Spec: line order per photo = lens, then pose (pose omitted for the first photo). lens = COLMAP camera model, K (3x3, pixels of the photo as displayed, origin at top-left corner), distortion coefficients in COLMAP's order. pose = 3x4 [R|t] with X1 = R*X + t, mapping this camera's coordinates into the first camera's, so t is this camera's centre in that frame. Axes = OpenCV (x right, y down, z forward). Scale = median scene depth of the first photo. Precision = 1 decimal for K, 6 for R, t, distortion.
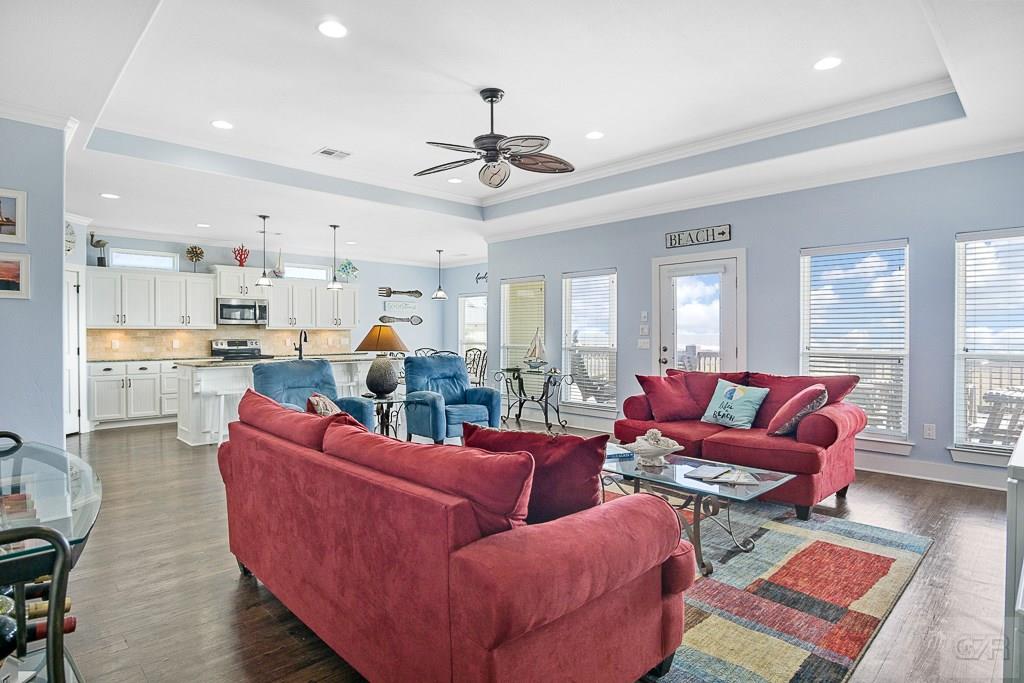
lens RADIAL K [[545.8, 0, 502.0], [0, 545.8, 340.4], [0, 0, 1]] dist [-0.023823, 0.000785]
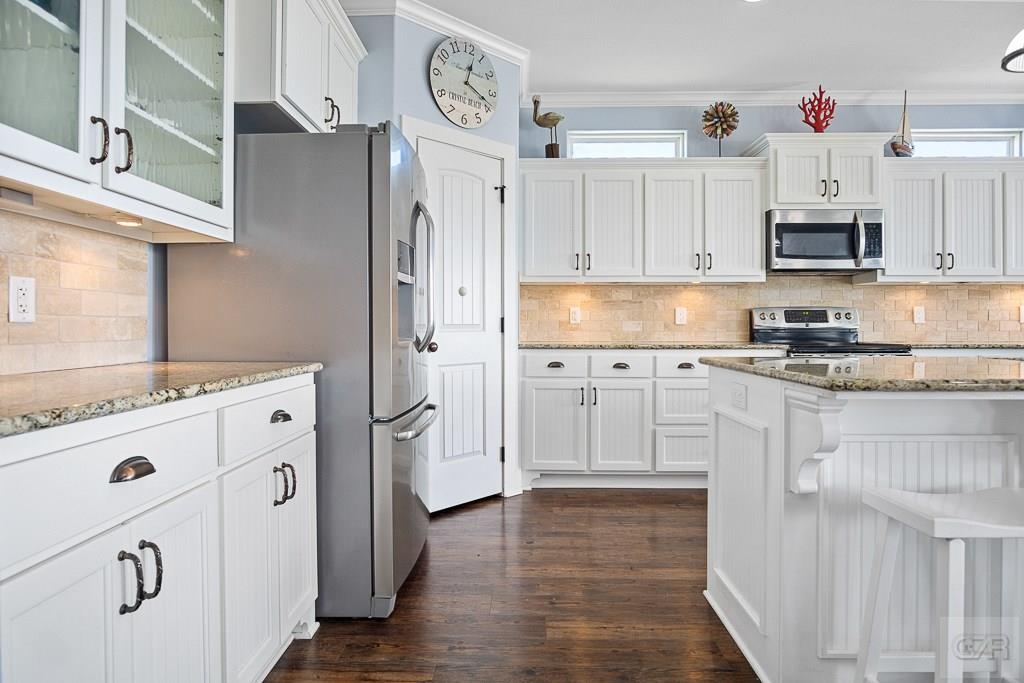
lens RADIAL K [[560.2, 0, 502.2], [0, 560.2, 326.9], [0, 0, 1]] dist [-0.037633, 0.011199]
pose [[0.690876, 0.002617, -0.722968, -0.356845], [-0.008792, 0.999950, -0.004781, 0.020228], [0.722919, 0.009659, 0.690865, 0.546581]]
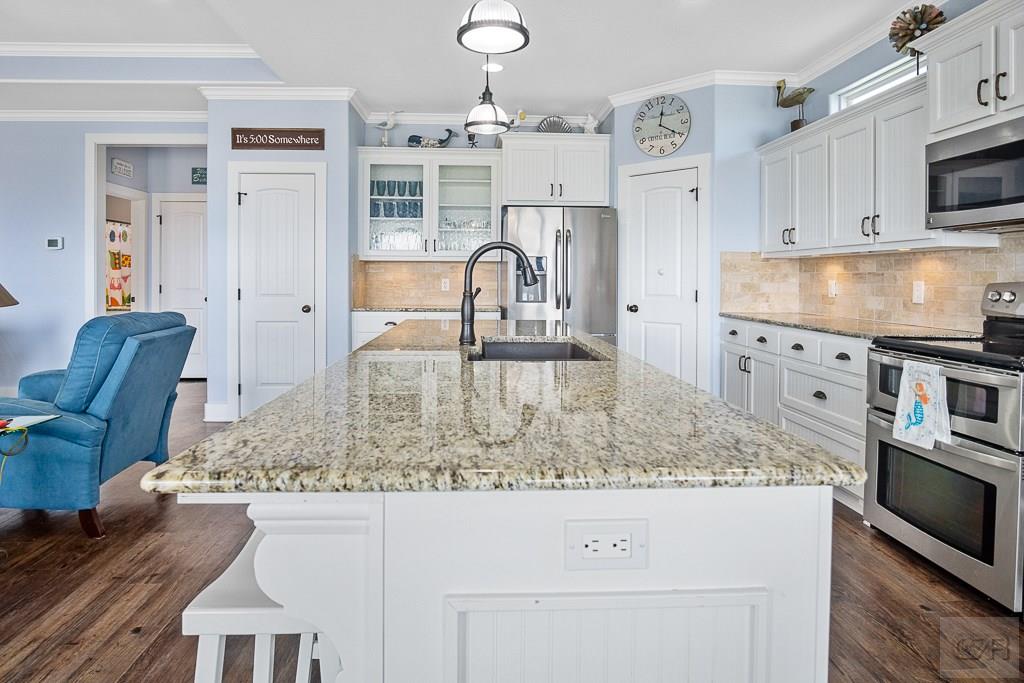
lens RADIAL K [[580.4, 0, 498.8], [0, 580.4, 275.1], [0, 0, 1]] dist [-0.032385, 0.005116]
pose [[-0.656477, -0.004474, -0.754332, -0.120550], [-0.011589, 0.999924, 0.004154, -0.003465], [0.754257, 0.011469, -0.656479, 1.048966]]
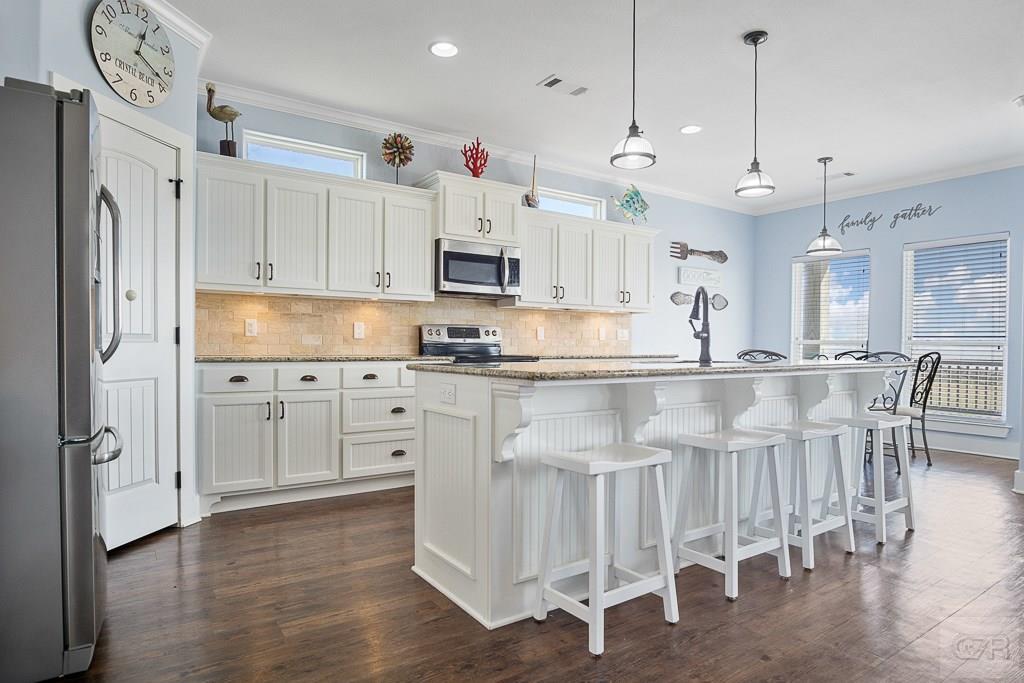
lens RADIAL K [[580.4, 0, 511.4], [0, 580.4, 355.7], [0, 0, 1]] dist [-0.032385, 0.005116]
pose [[0.985058, 0.011729, -0.171825, -0.373703], [-0.010786, 0.999921, 0.006421, 0.025300], [0.171887, -0.004472, 0.985107, 0.497409]]
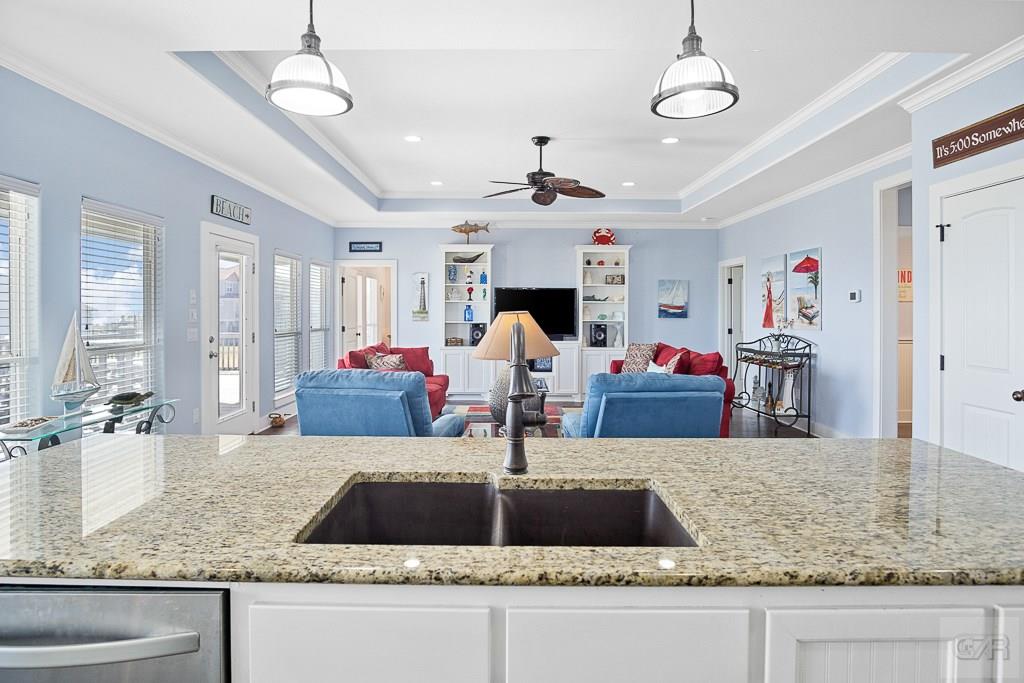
lens RADIAL K [[560.2, 0, 501.6], [0, 560.2, 313.5], [0, 0, 1]] dist [-0.037633, 0.011199]
pose [[-0.714797, -0.002388, 0.699328, -0.436520], [0.008373, 0.999893, 0.011972, -0.022604], [-0.699282, 0.014413, -0.714700, 0.990633]]
